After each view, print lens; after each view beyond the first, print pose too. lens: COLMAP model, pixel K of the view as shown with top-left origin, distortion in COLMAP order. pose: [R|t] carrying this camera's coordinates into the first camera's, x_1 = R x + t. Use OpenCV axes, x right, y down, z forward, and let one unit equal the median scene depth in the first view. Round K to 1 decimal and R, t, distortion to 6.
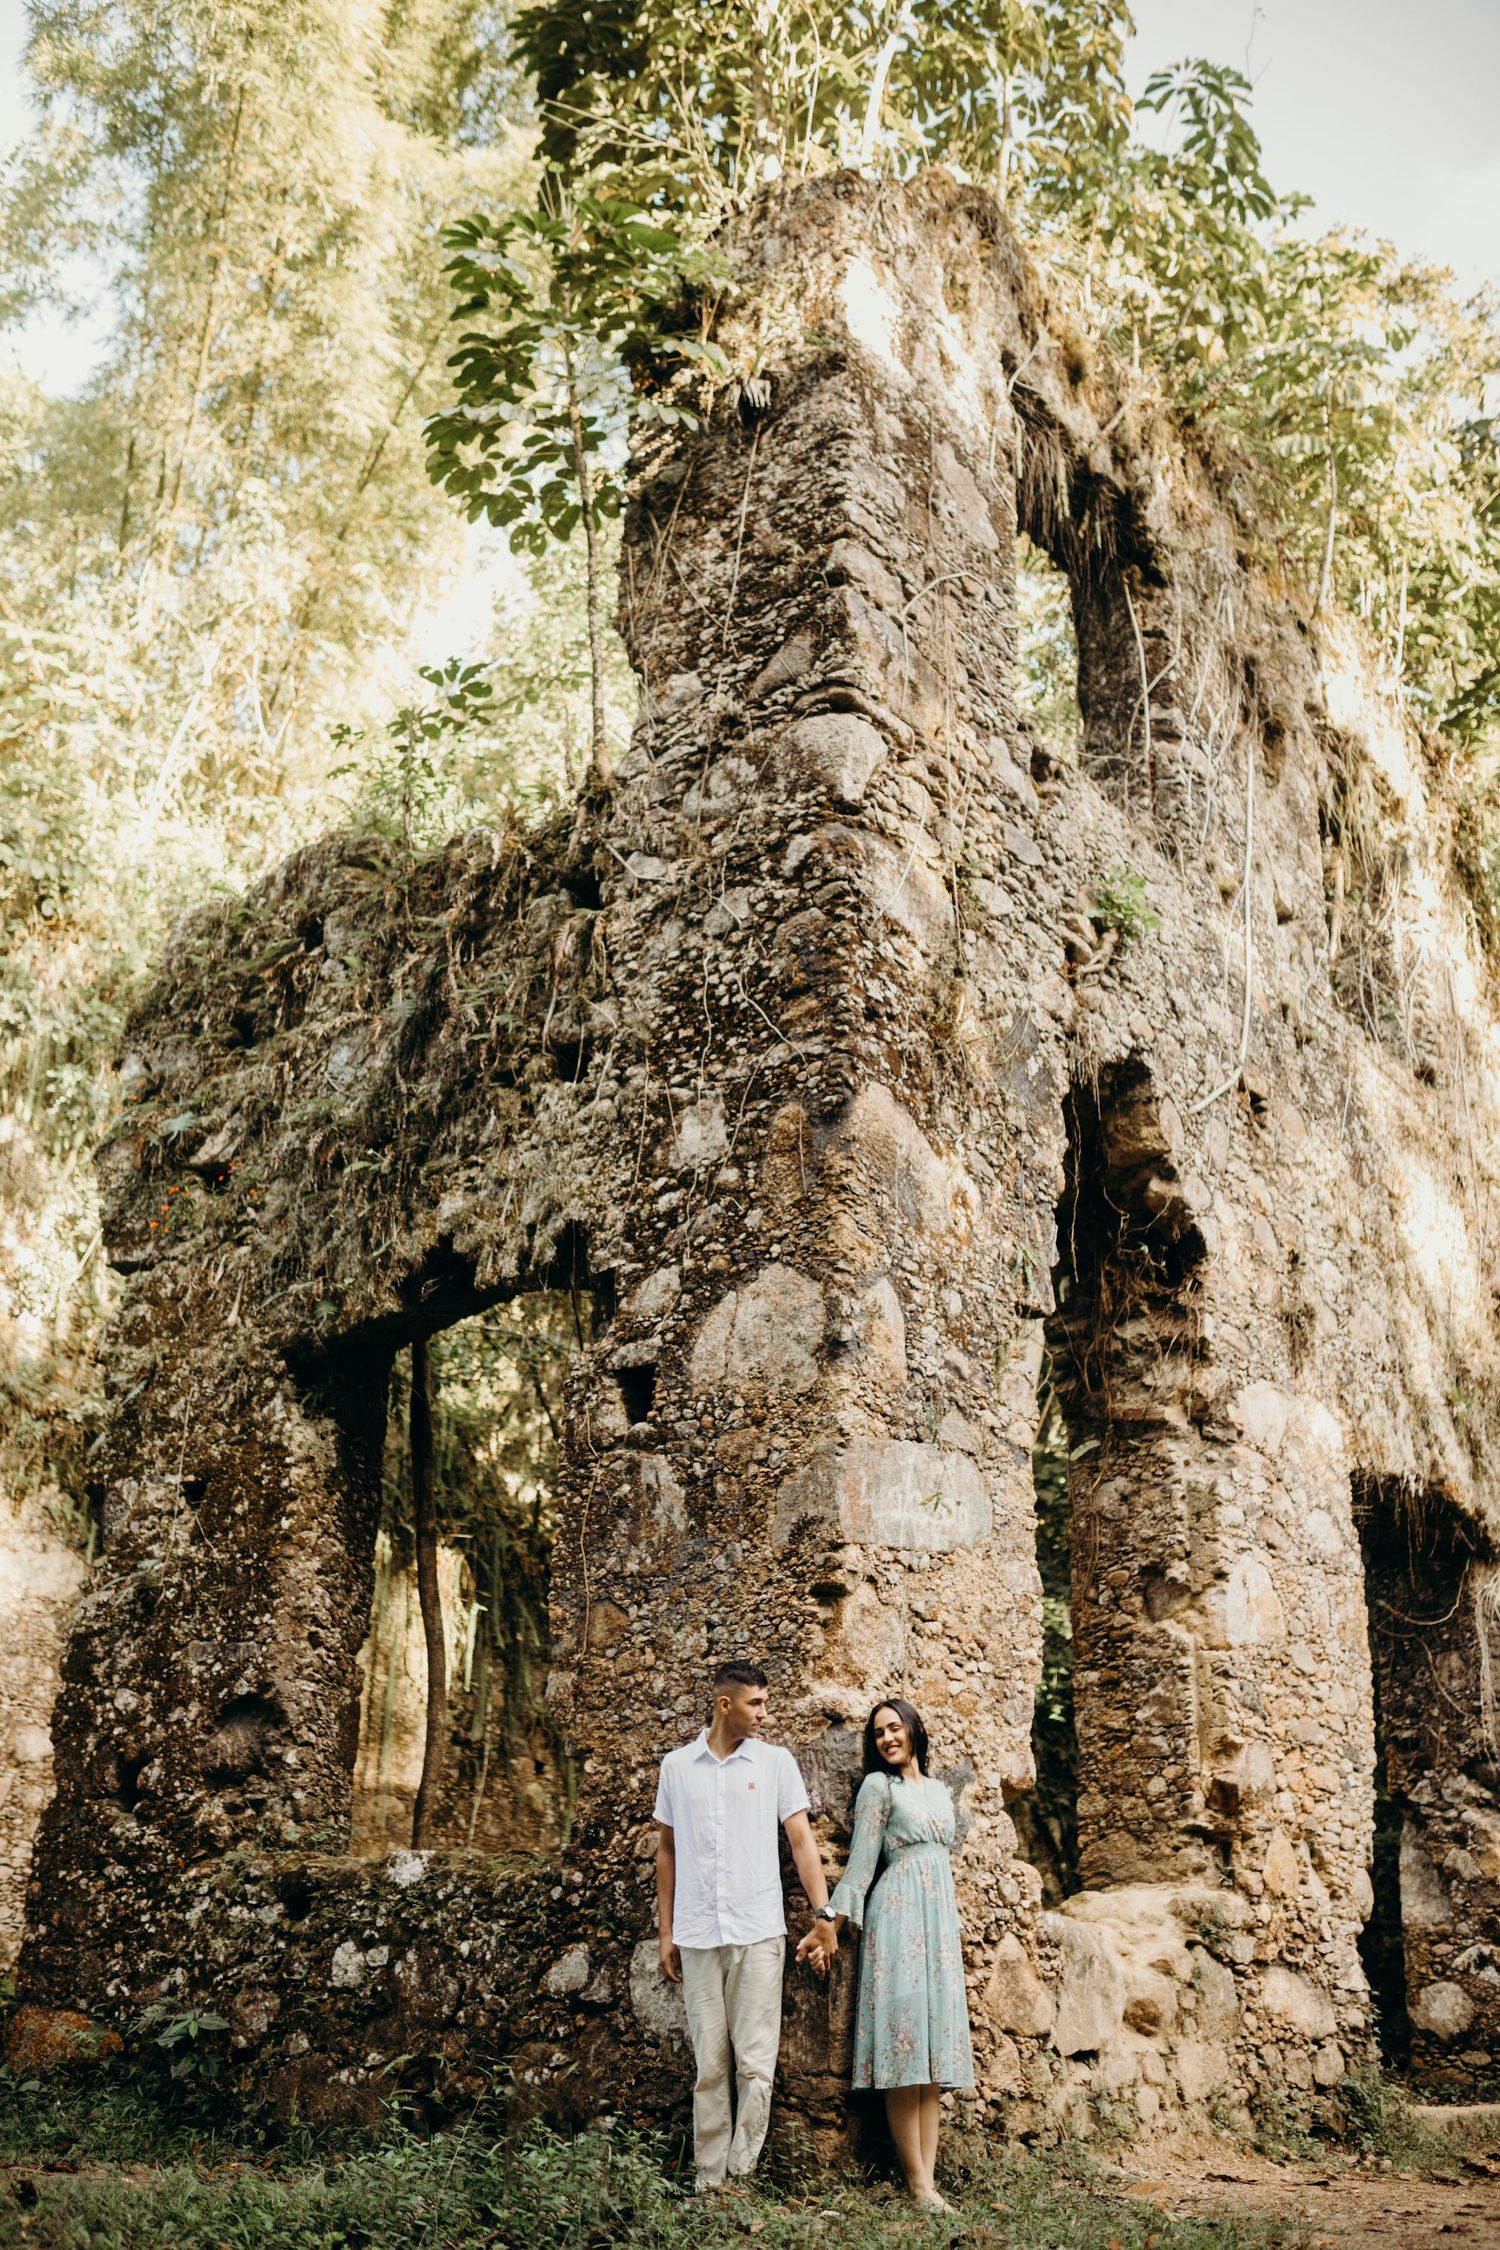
lens RADIAL K [[2145.6, 0, 747.6], [0, 2145.6, 1113.6], [0, 0, 1]] dist [-0.065458, 0.098244]
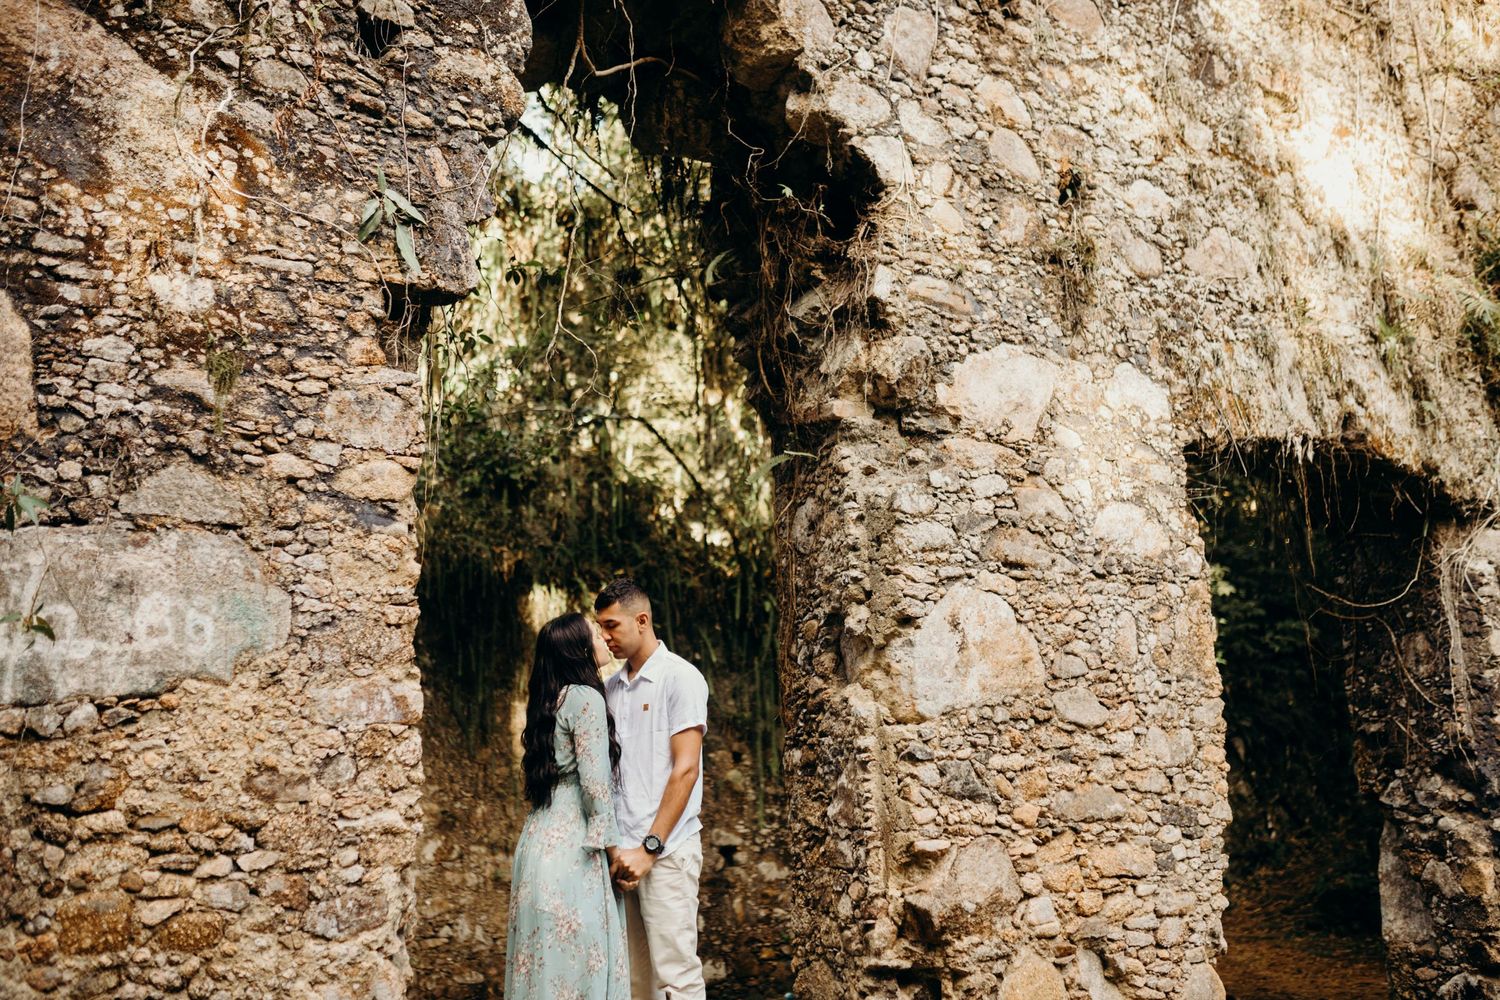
lens RADIAL K [[1426.2, 0, 750.0], [0, 1426.2, 500.0], [0, 0, 1]] dist [-0.067015, 0.098945]
pose [[0.955482, -0.127144, -0.266250, 0.297728], [0.170352, 0.974511, 0.145971, 0.095328], [0.240904, -0.184829, 0.952787, 0.524583]]
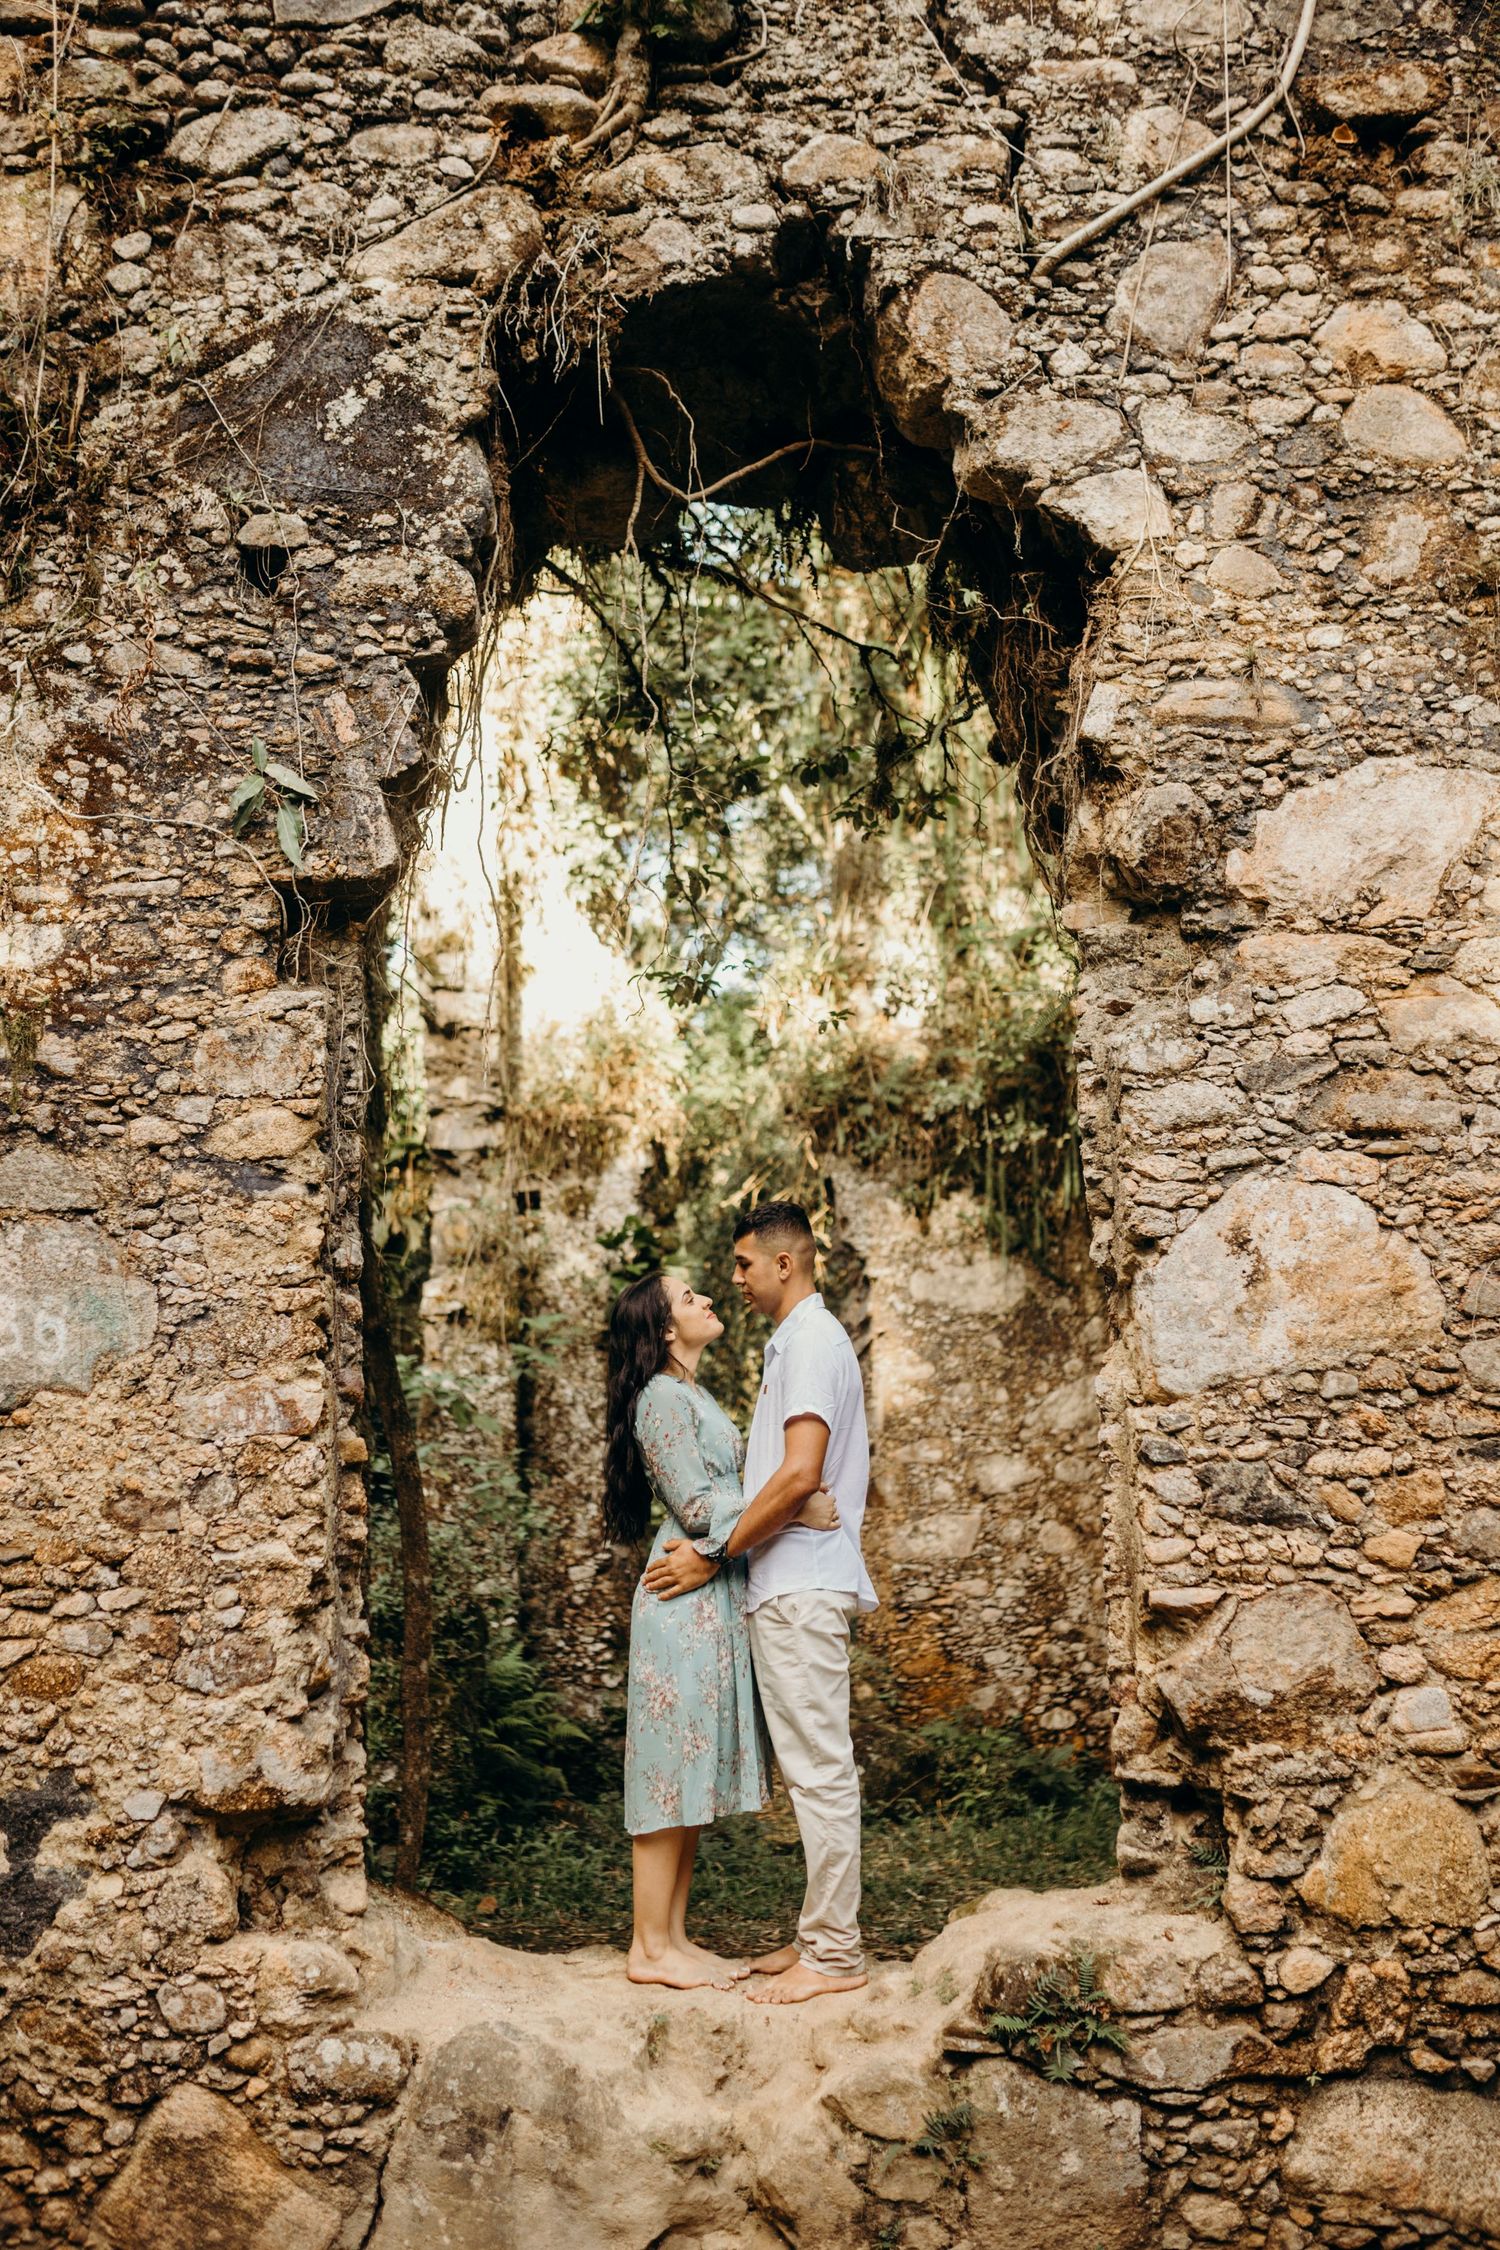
lens RADIAL K [[2136.3, 0, 746.6], [0, 2136.3, 1117.6], [0, 0, 1]] dist [-0.066306, 0.095061]
pose [[0.616790, -0.192466, -0.763234, 0.511257], [0.338667, 0.940195, 0.036594, 0.142322], [0.710546, -0.281053, 0.645084, 0.638030]]
